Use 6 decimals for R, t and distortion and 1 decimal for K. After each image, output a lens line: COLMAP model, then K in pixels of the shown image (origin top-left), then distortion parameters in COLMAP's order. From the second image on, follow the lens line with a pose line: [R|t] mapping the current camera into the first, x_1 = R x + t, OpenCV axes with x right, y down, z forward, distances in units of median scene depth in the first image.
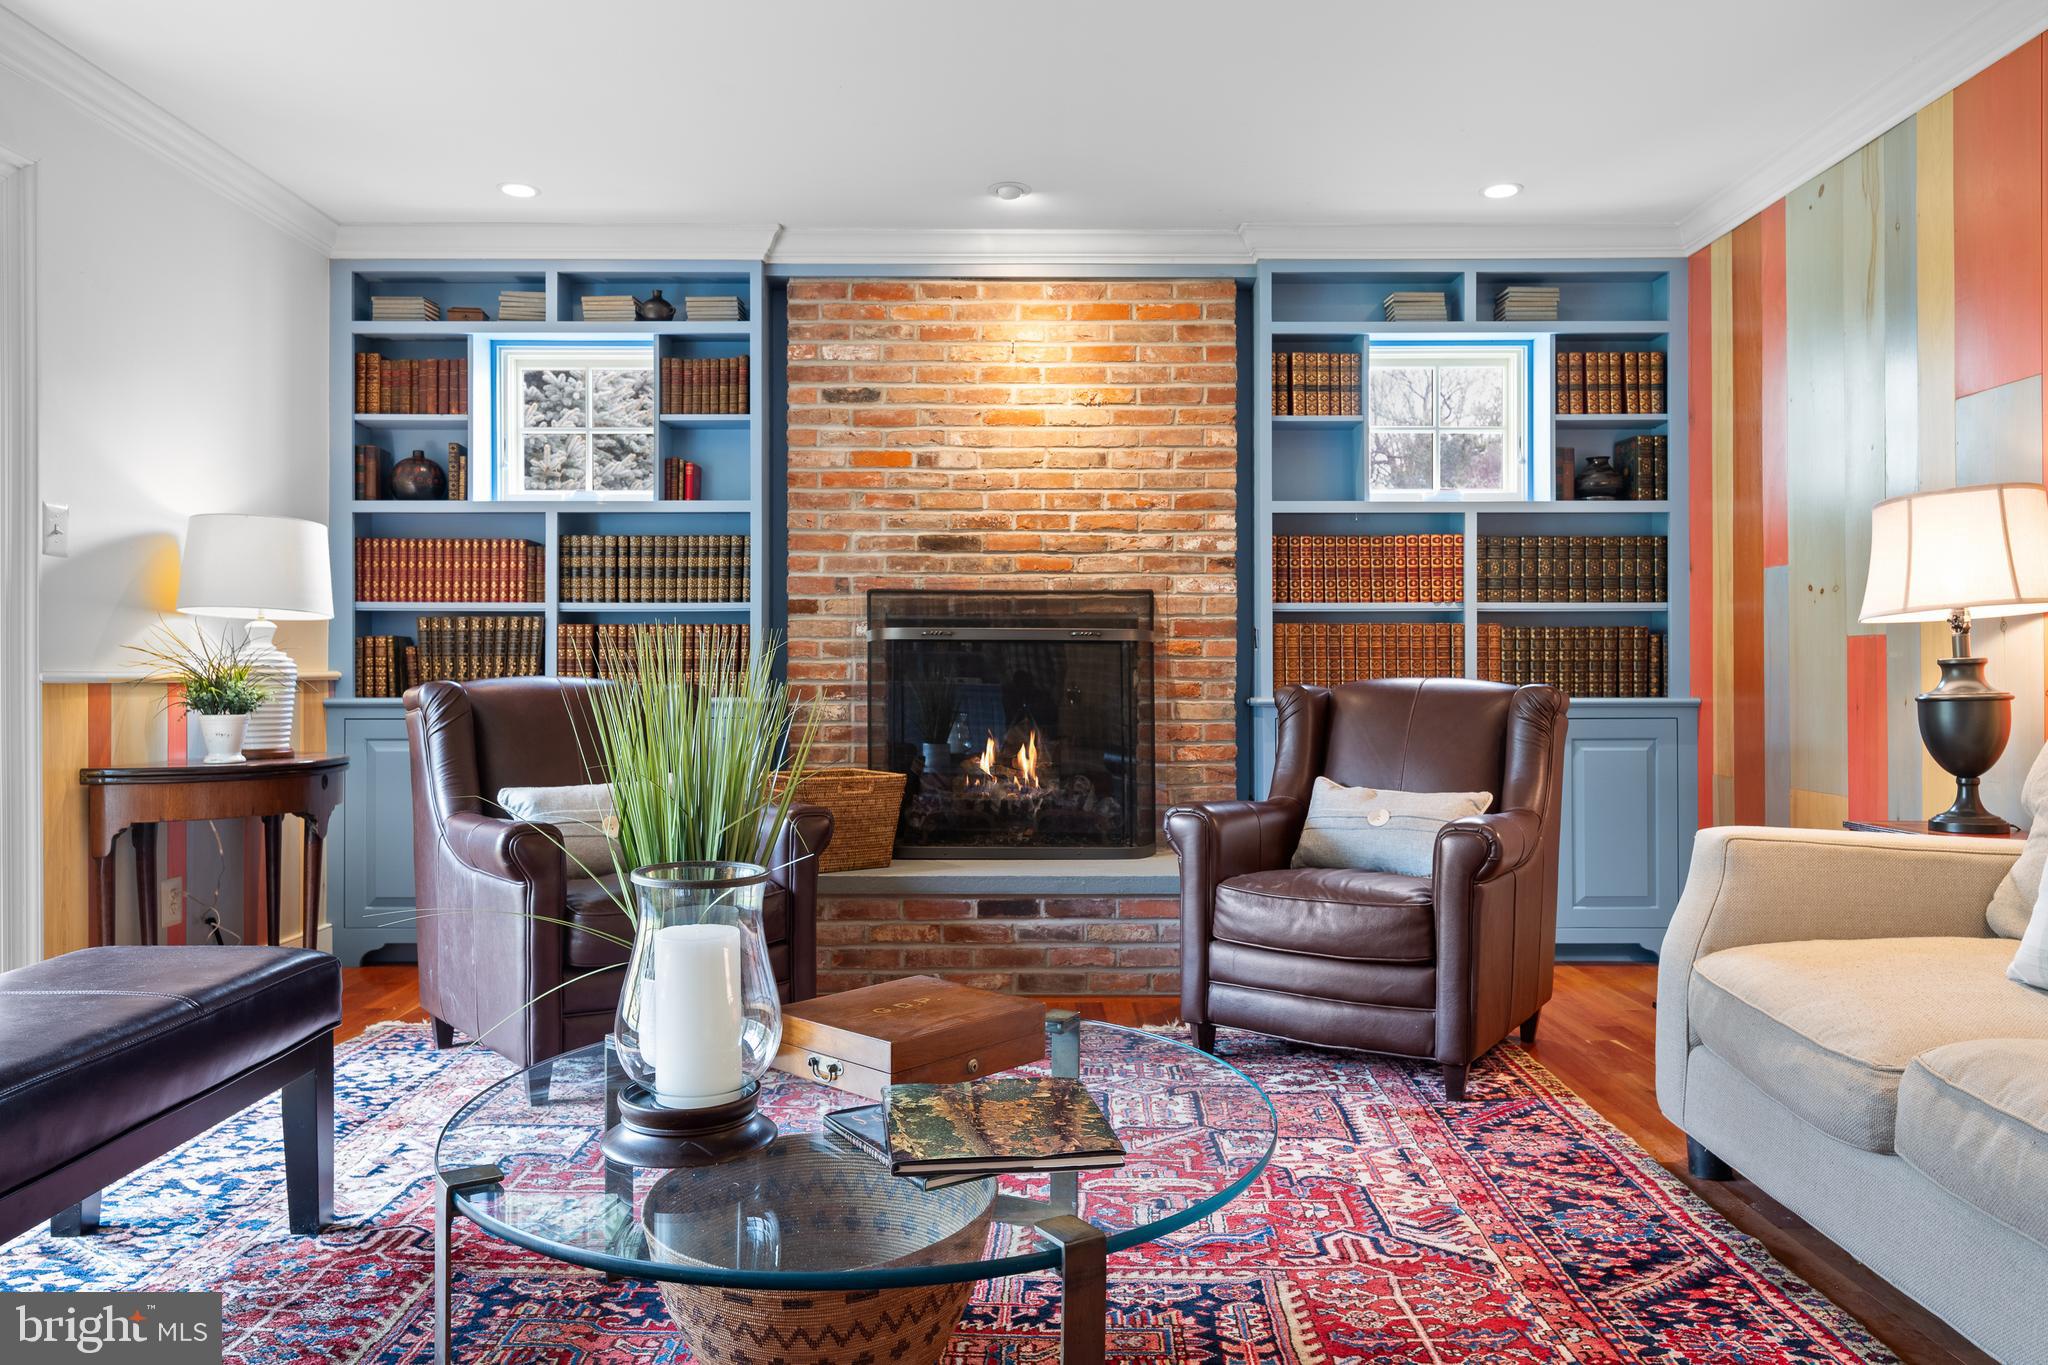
lens RADIAL K [[1355.1, 0, 1019.4], [0, 1355.1, 678.5], [0, 0, 1]] dist [0.002905, -0.001127]
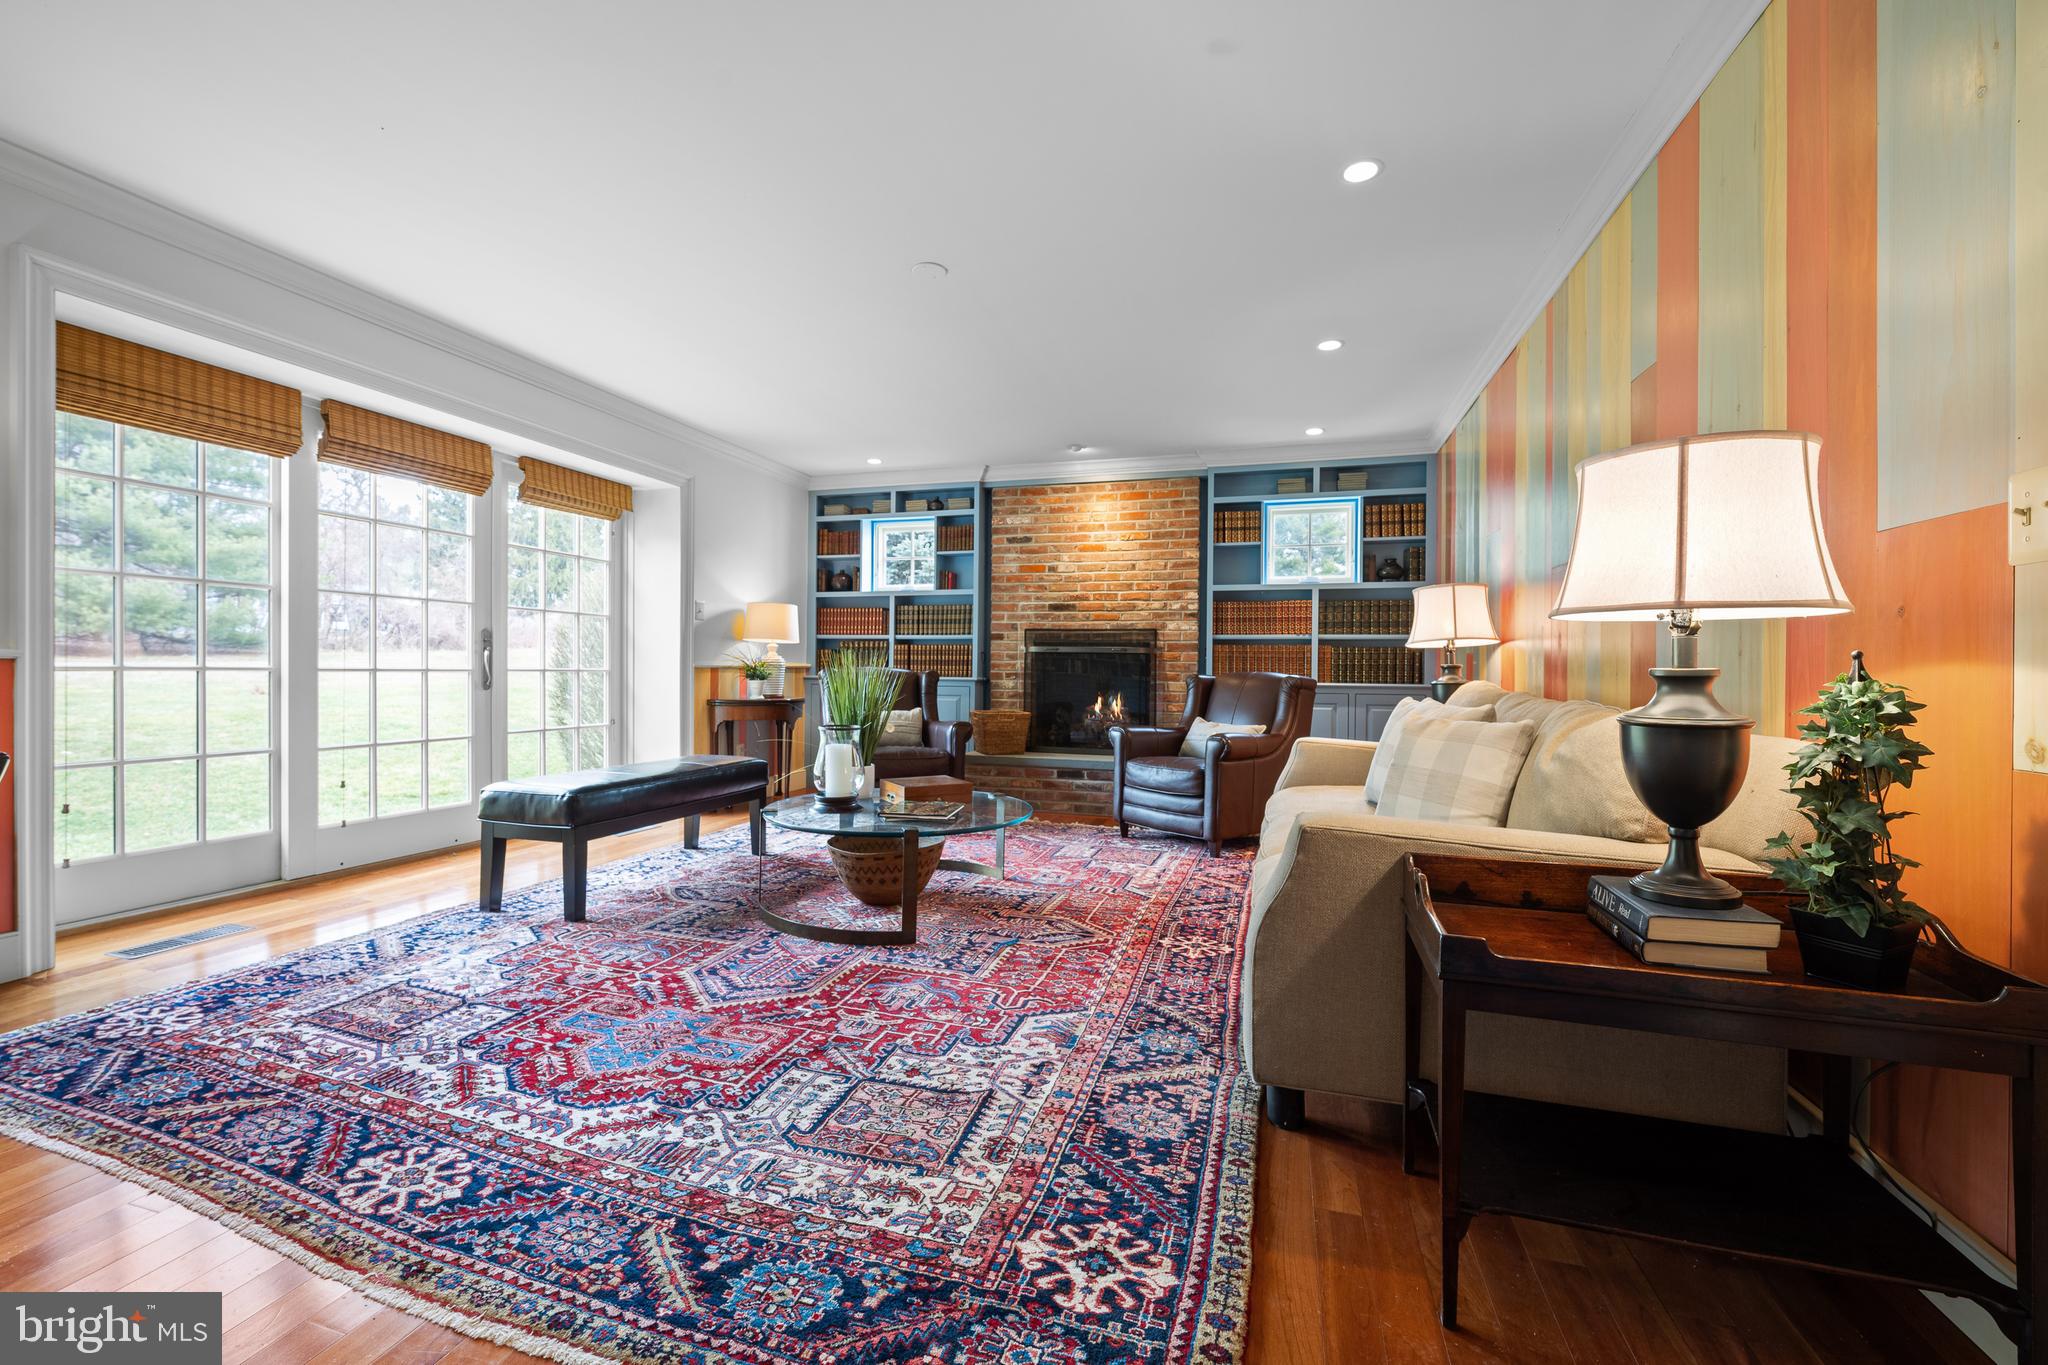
lens RADIAL K [[817.9, 0, 1020.0], [0, 817.9, 675.0], [0, 0, 1]] dist [-0.007395, 0.000433]
pose [[0.957023, 0.013093, -0.289718, 0.265930], [-0.012163, 0.999913, 0.005009, 0.002109], [0.289758, -0.001270, 0.957099, -0.264761]]
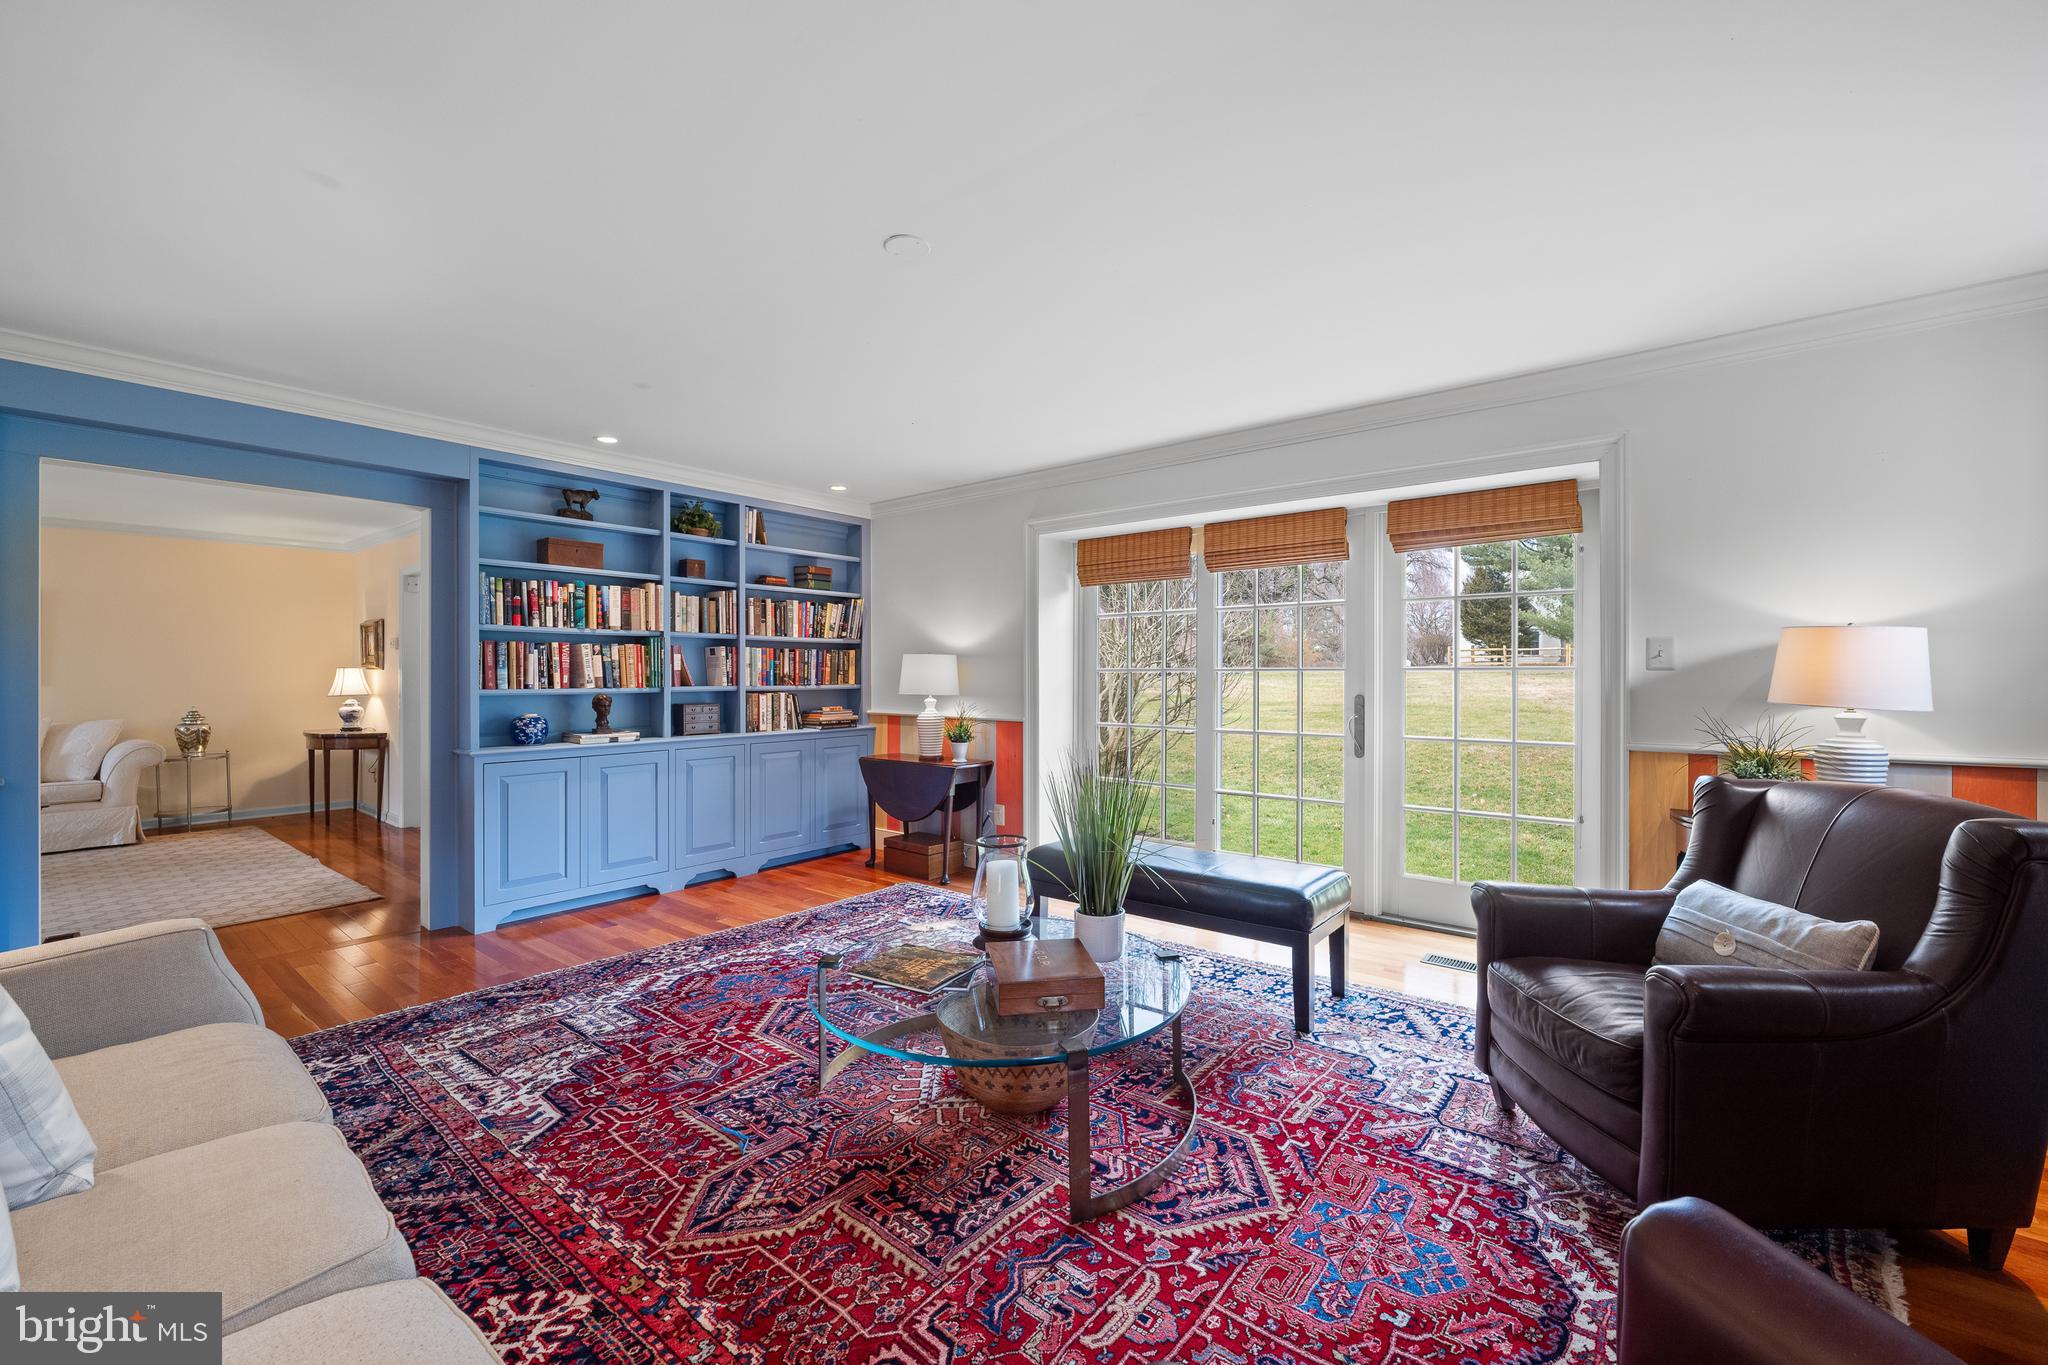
lens RADIAL K [[817.9, 0, 1029.8], [0, 817.9, 679.9], [0, 0, 1]] dist [-0.007395, 0.000433]
pose [[-0.614833, 0.007594, -0.788621, 0.348880], [0.001813, 0.999965, 0.008216, -0.063869], [0.788655, 0.003622, -0.614825, 0.728109]]
